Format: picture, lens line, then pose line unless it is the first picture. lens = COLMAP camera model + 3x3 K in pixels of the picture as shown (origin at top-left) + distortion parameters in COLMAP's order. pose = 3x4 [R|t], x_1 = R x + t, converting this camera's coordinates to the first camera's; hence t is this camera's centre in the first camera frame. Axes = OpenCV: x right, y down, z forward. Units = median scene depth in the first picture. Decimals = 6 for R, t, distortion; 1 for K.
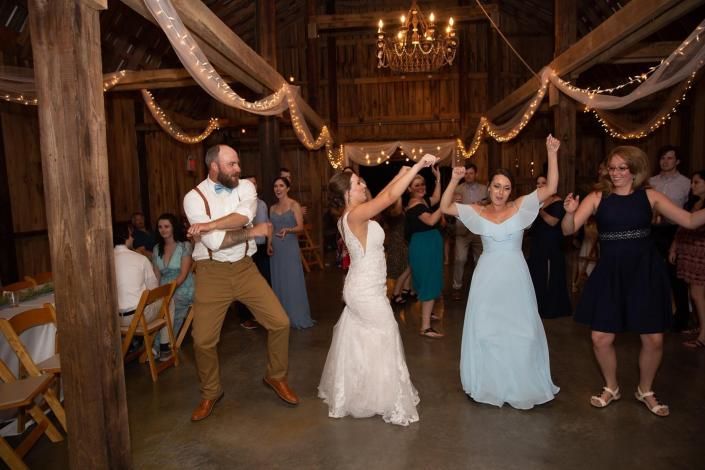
lens RADIAL K [[490.1, 0, 352.5], [0, 490.1, 235.0], [0, 0, 1]] dist [-0.117518, 0.085146]
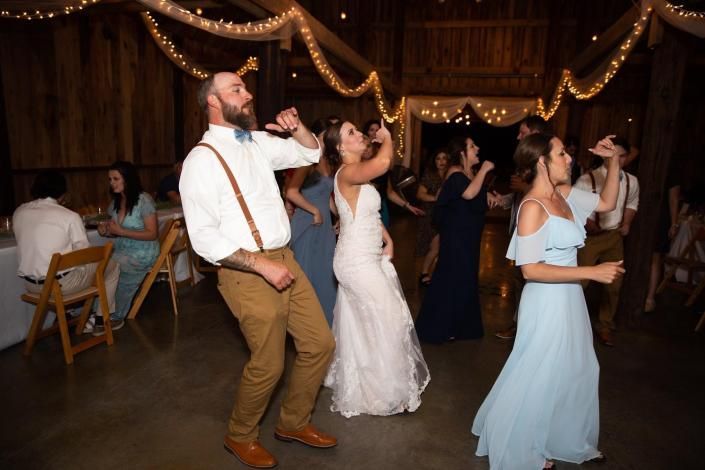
lens RADIAL K [[485.2, 0, 352.5], [0, 485.2, 235.0], [0, 0, 1]] dist [-0.096934, 0.074827]
pose [[0.981338, 0.098949, -0.164876, 0.064247], [-0.084123, 0.991953, 0.094614, -0.010998], [0.172911, -0.078978, 0.981766, 0.111985]]
